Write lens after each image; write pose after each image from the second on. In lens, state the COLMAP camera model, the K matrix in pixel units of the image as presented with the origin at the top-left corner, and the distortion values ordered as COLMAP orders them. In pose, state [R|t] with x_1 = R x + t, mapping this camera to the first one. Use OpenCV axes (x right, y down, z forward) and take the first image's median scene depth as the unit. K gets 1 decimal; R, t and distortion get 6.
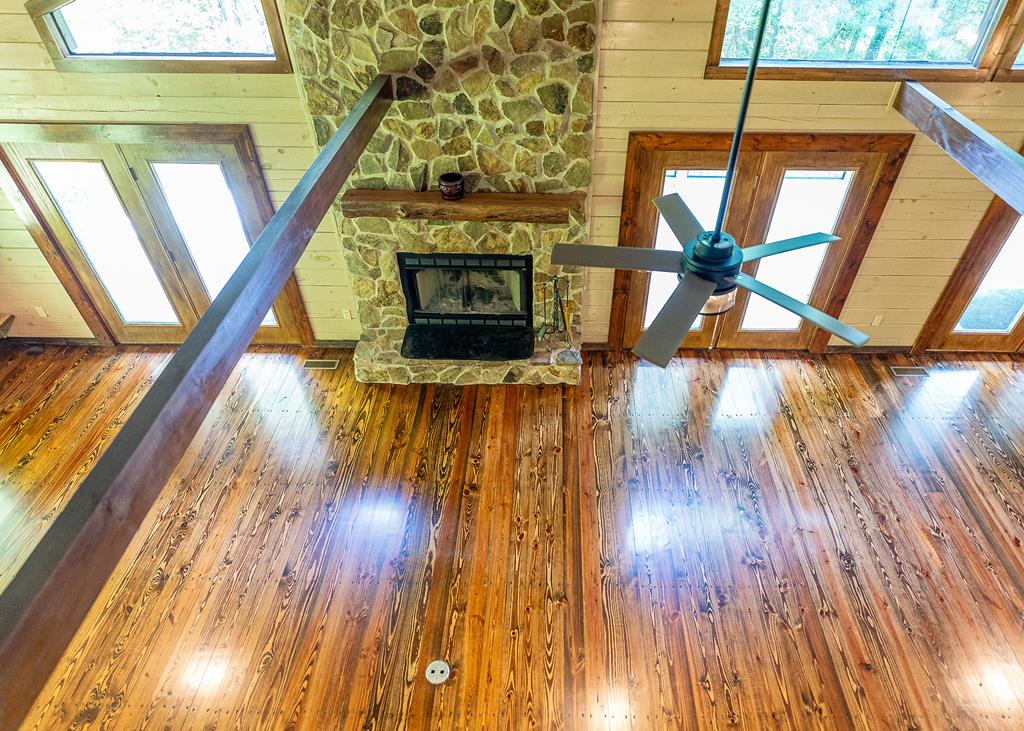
lens RADIAL K [[607.8, 0, 547.8], [0, 607.8, 366.6], [0, 0, 1]] dist [0.001198, 0.003088]
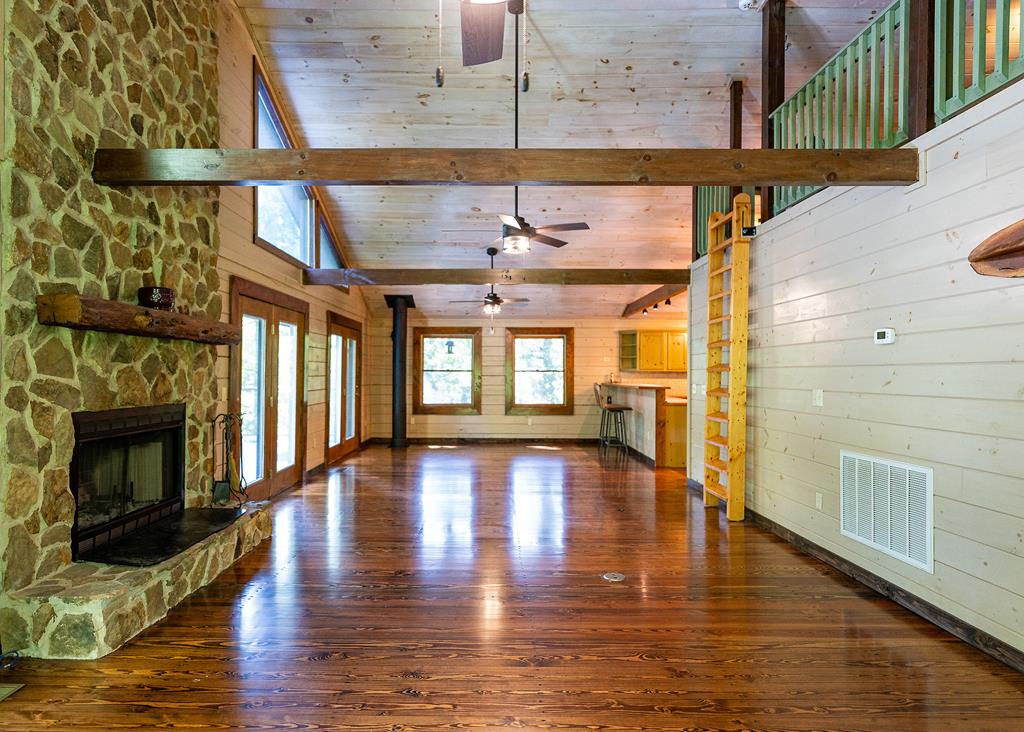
lens RADIAL K [[588.8, 0, 487.2], [0, 588.8, 367.5], [0, 0, 1]] dist [-0.003634, 0.004063]
pose [[0.002028, -0.000196, 0.999998, -0.958779], [0.661923, 0.749571, -0.001195, 0.066837], [-0.749569, 0.661924, 0.001650, 0.735039]]
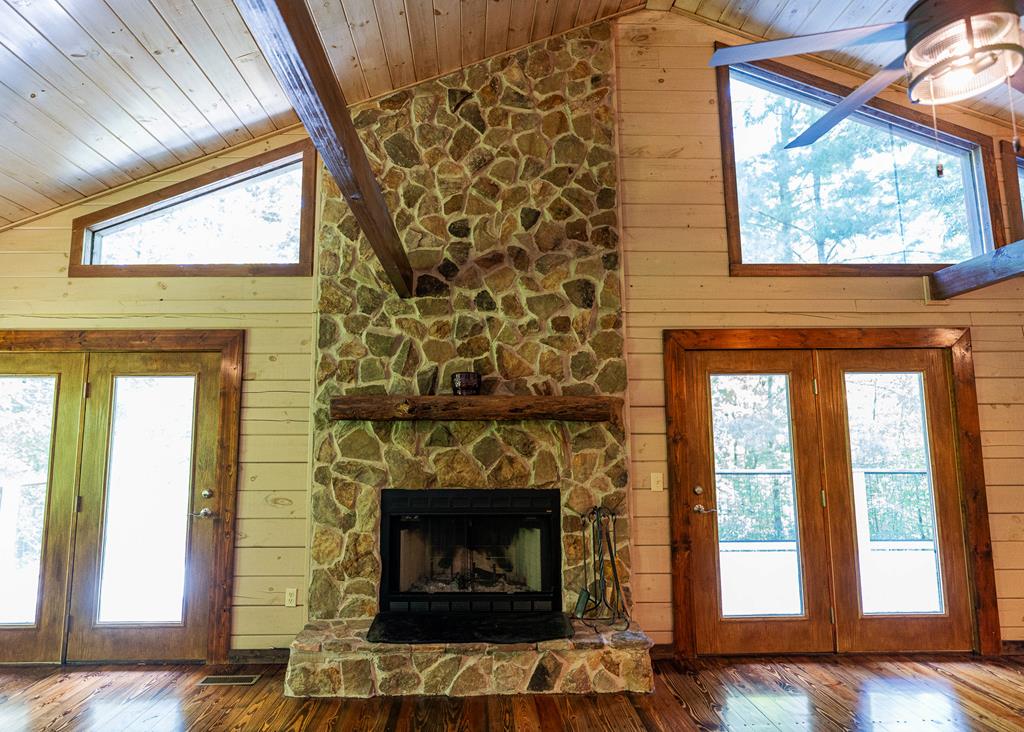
lens RADIAL K [[588.8, 0, 487.2], [0, 588.8, 367.5], [0, 0, 1]] dist [-0.003634, 0.004063]
pose [[0.999594, -0.012495, 0.025603, -0.151268], [0.027500, 0.657917, -0.752588, 0.306480], [-0.007441, 0.752987, 0.657994, 0.450177]]
